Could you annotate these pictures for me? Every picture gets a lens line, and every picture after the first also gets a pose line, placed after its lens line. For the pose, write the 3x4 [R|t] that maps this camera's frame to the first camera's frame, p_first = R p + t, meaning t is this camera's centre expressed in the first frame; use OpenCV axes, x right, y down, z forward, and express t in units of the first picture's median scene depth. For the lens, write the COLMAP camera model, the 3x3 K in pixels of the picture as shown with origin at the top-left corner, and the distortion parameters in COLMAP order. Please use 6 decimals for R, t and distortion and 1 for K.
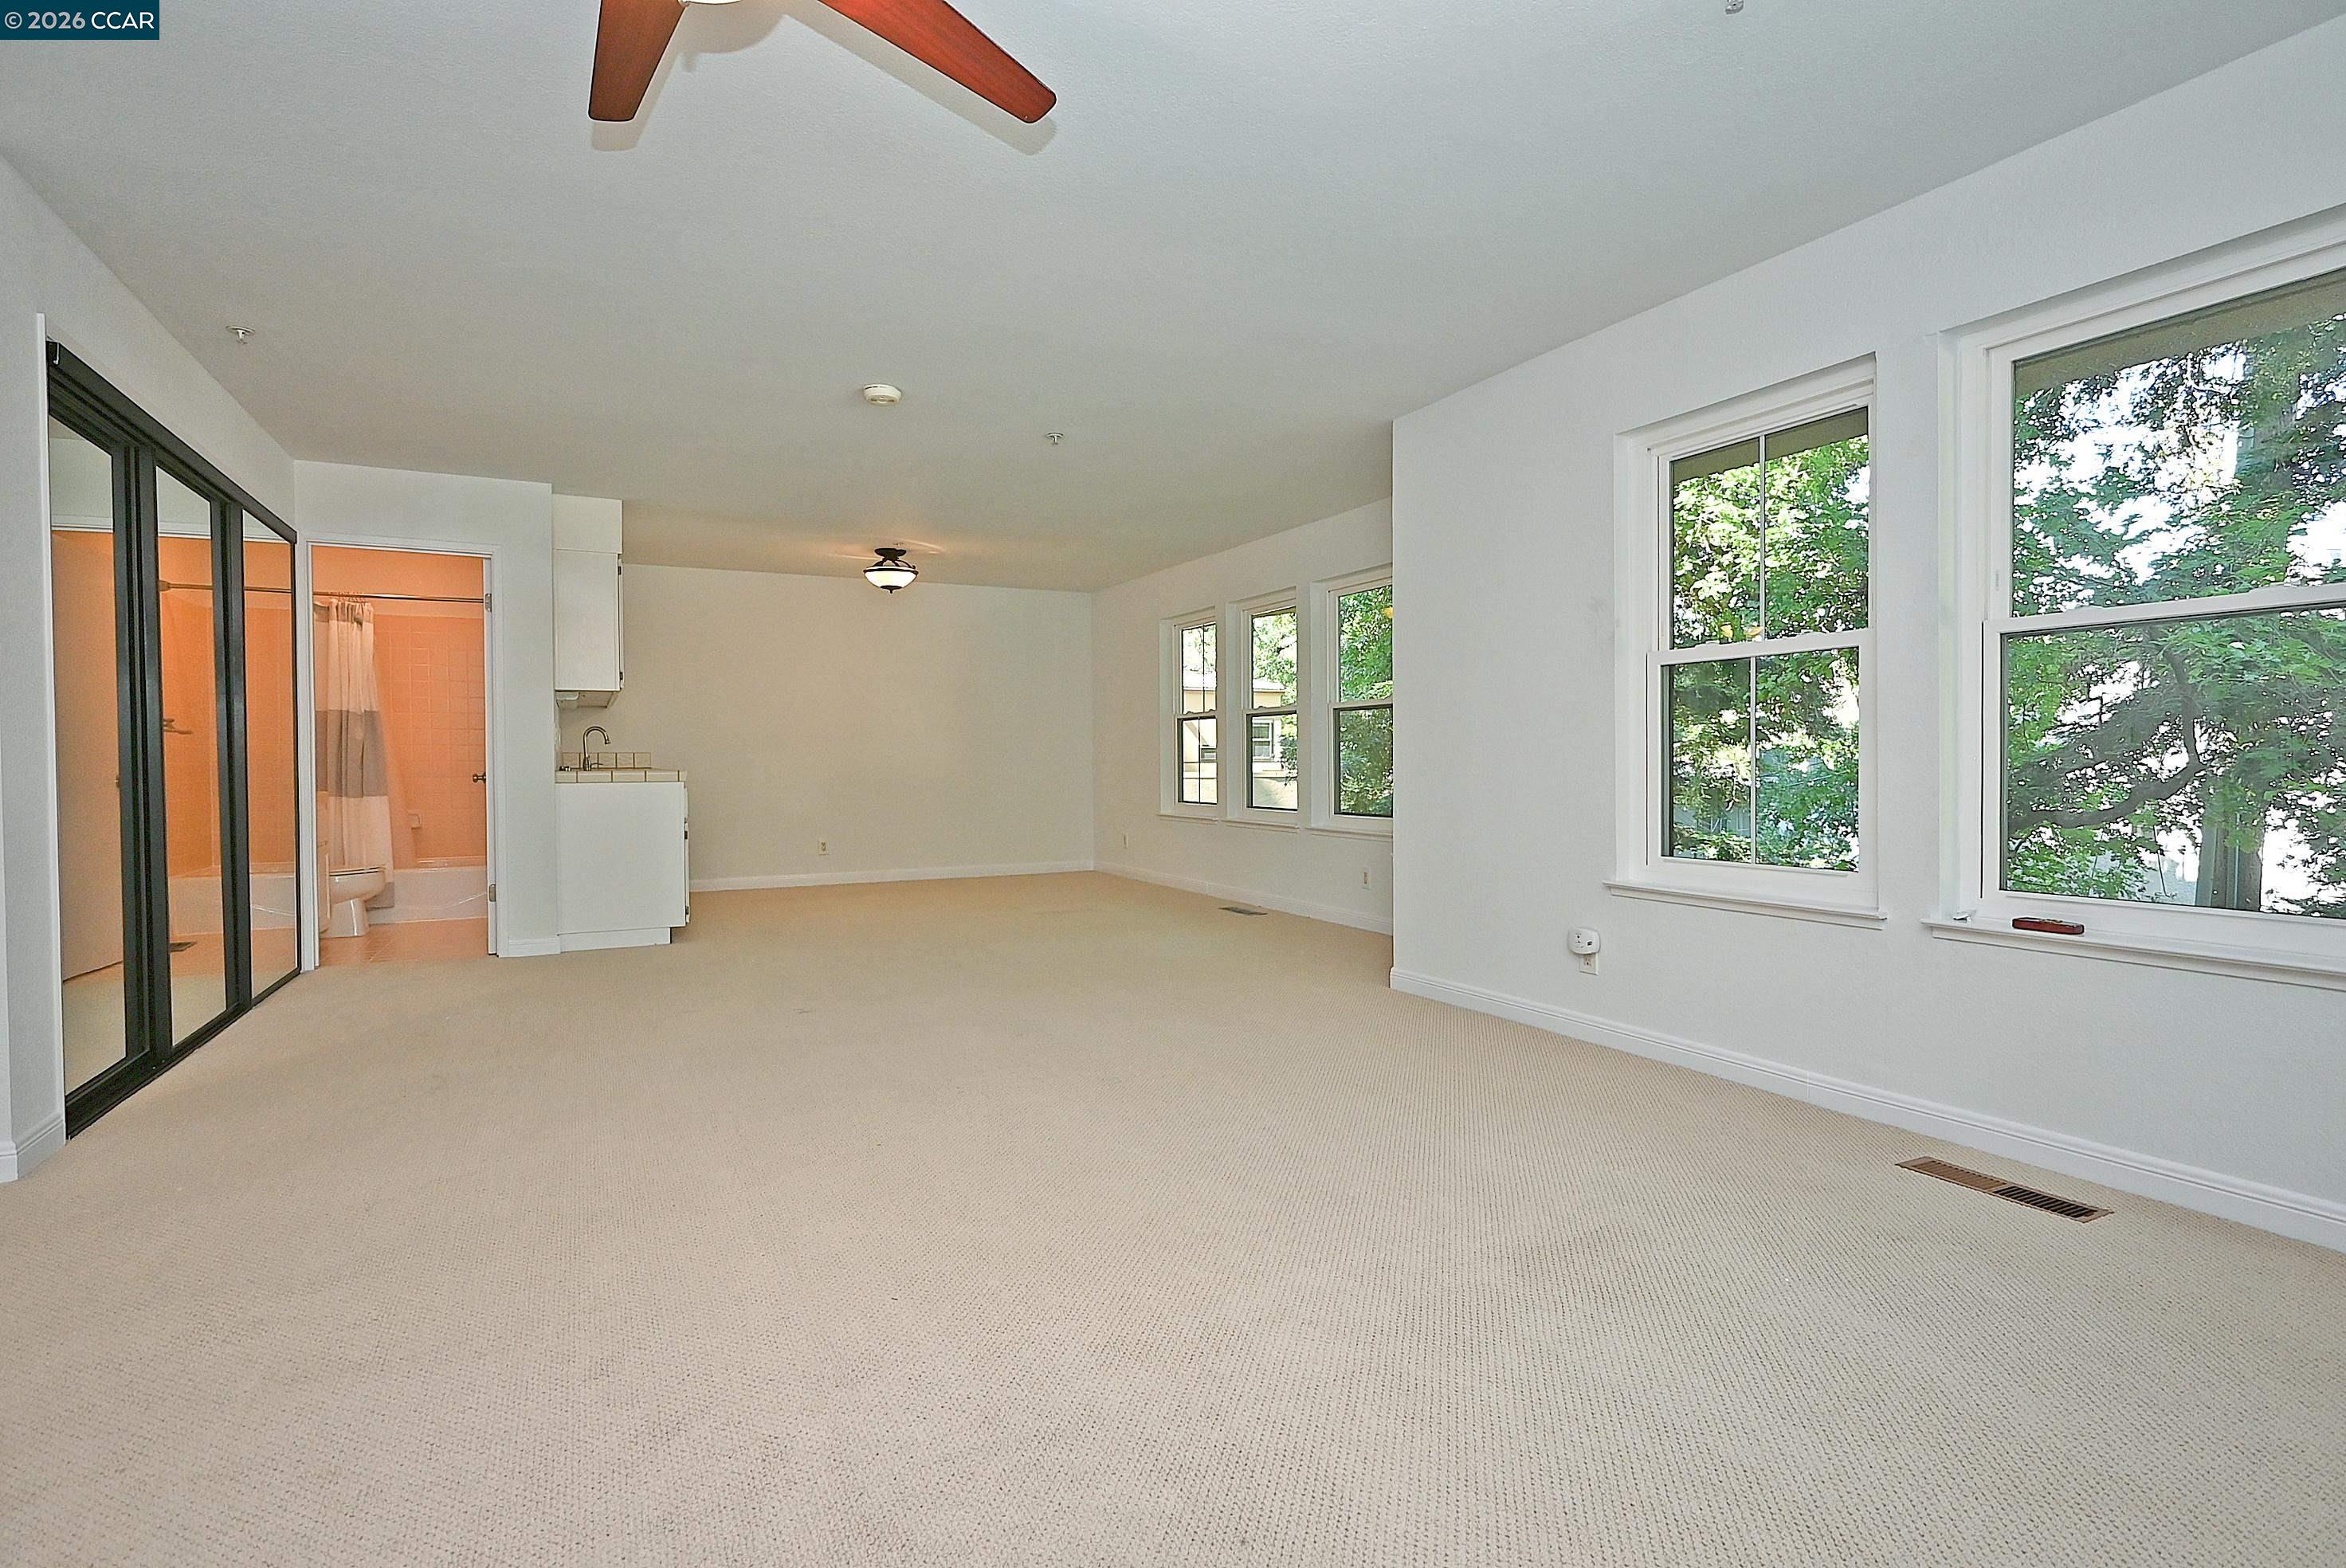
lens RADIAL K [[1198.1, 0, 1165.8], [0, 1198.1, 784.7], [0, 0, 1]] dist [-0.001784, 0.000520]
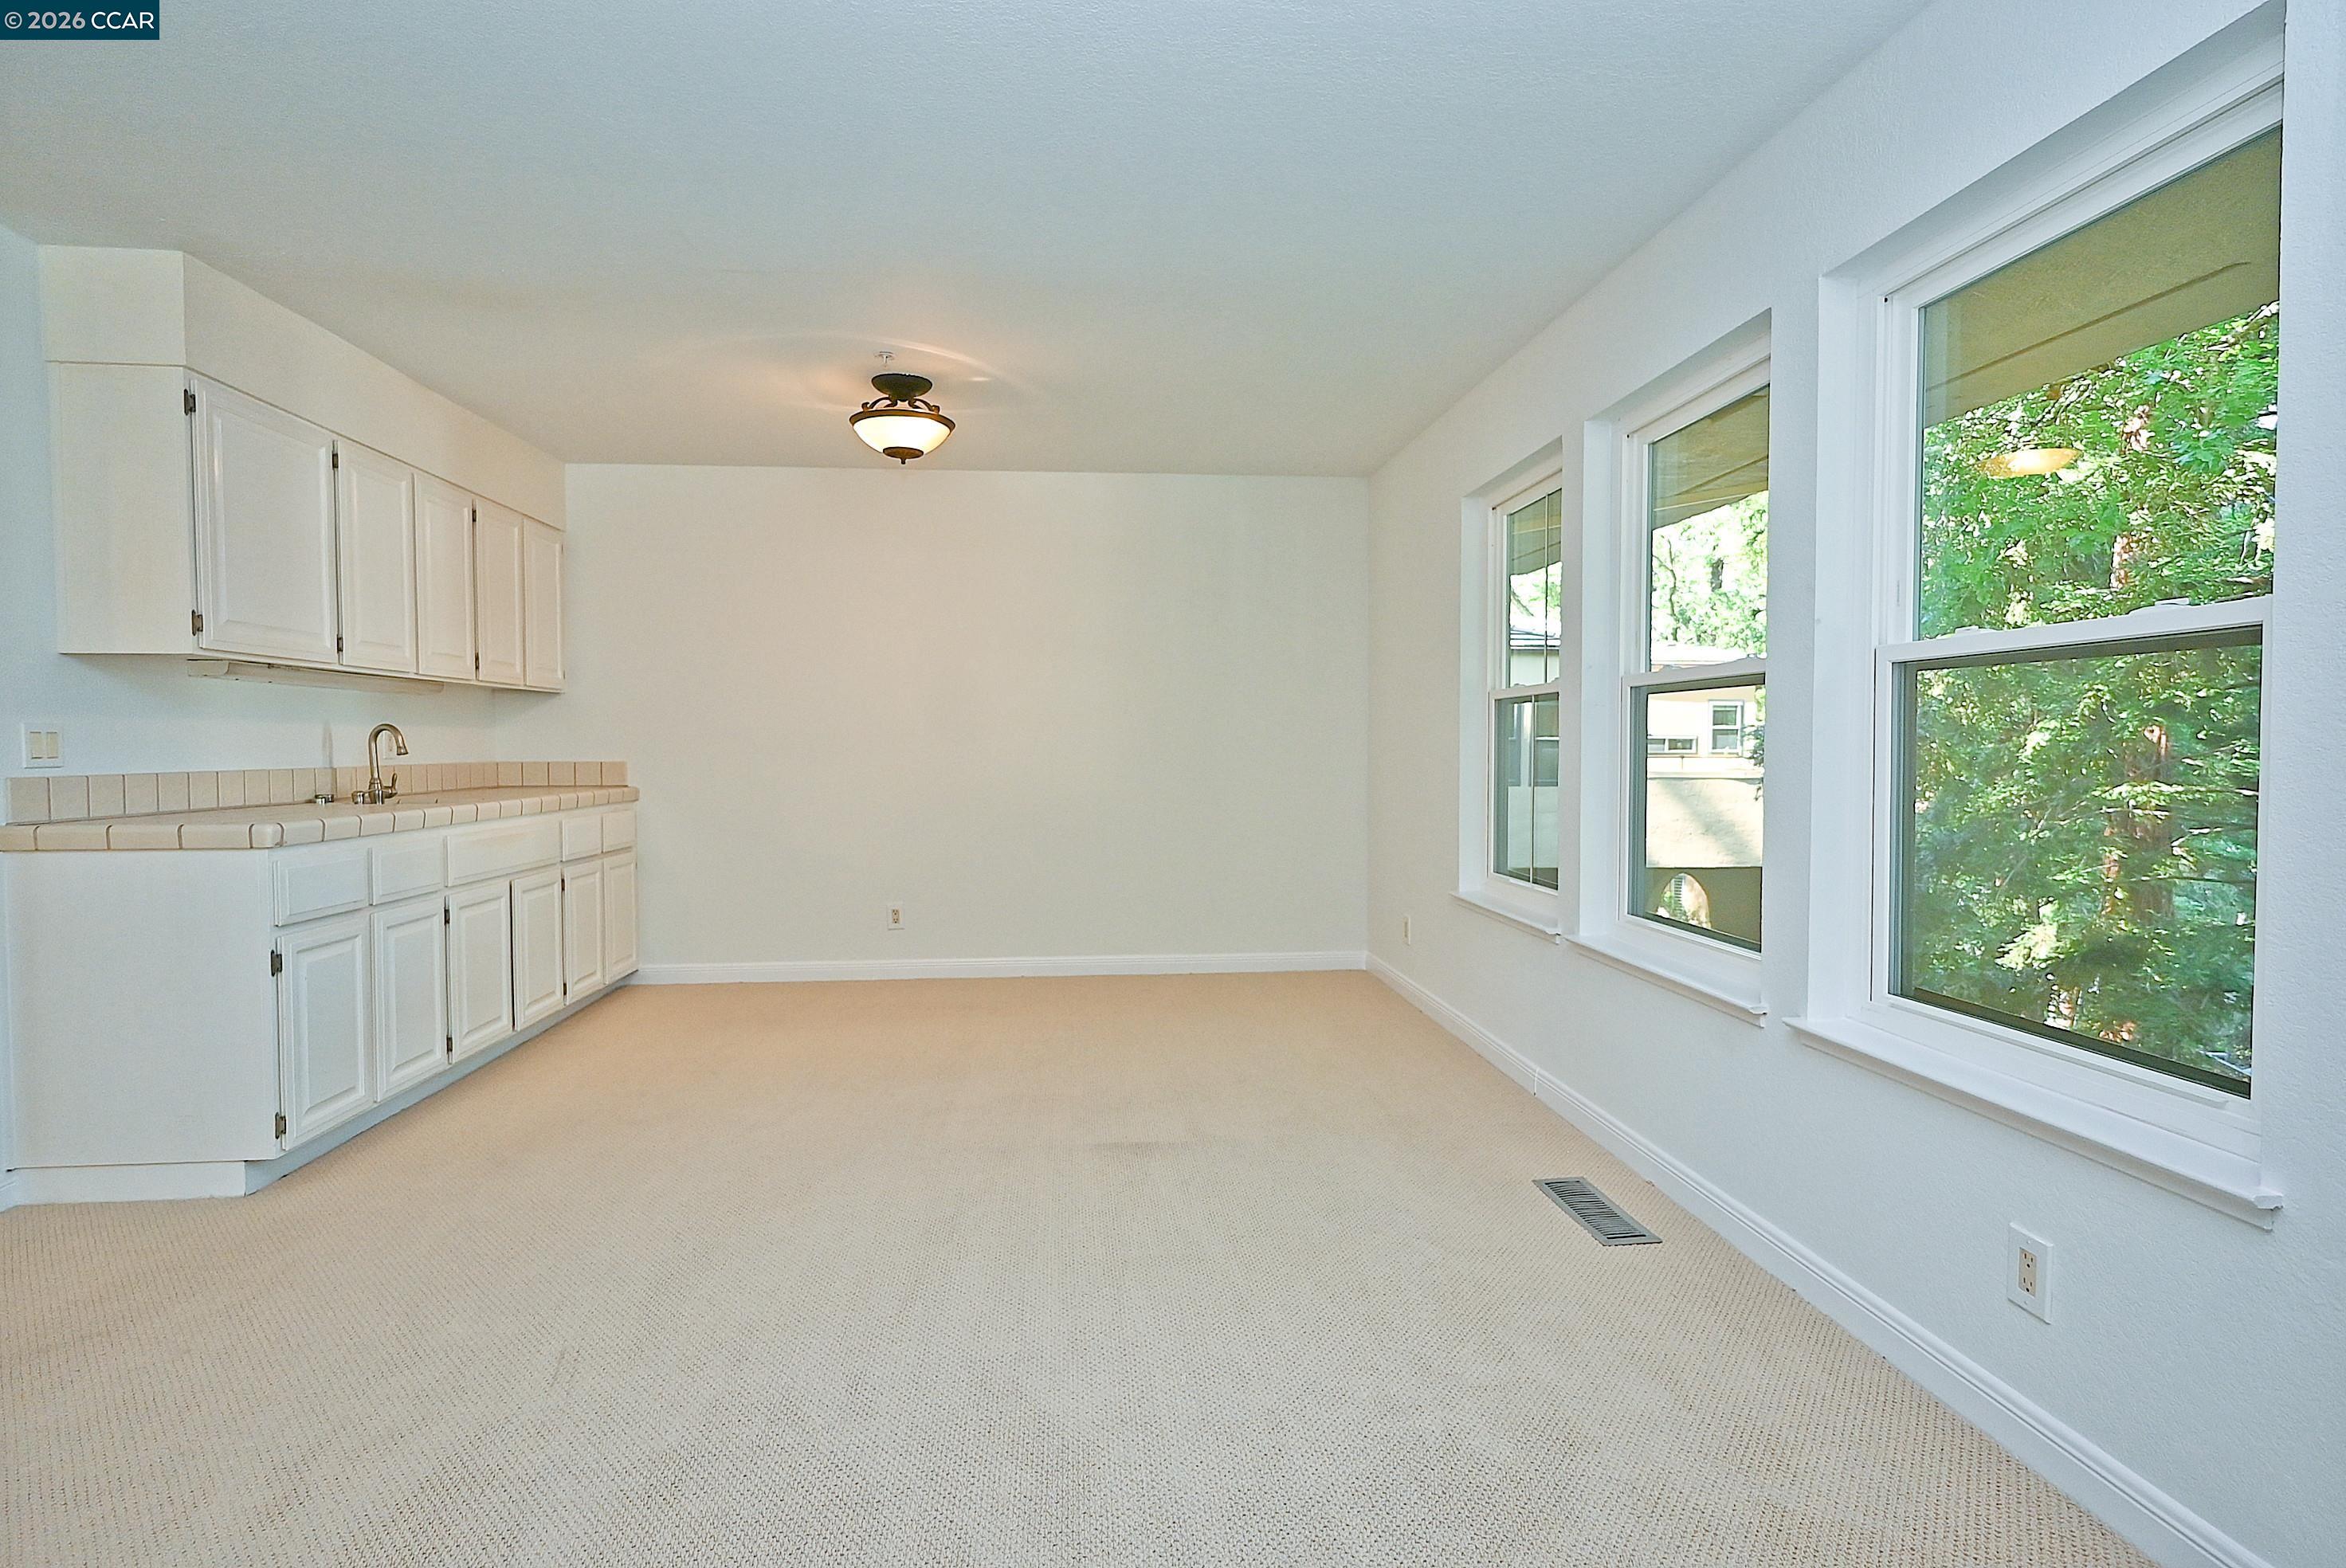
lens RADIAL K [[1198.1, 0, 1165.8], [0, 1198.1, 784.7], [0, 0, 1]] dist [-0.001784, 0.000520]
pose [[0.934176, 0.017876, -0.356364, 0.064242], [-0.013603, 0.999802, 0.014491, -0.029193], [0.356552, -0.008689, 0.934235, 0.557208]]
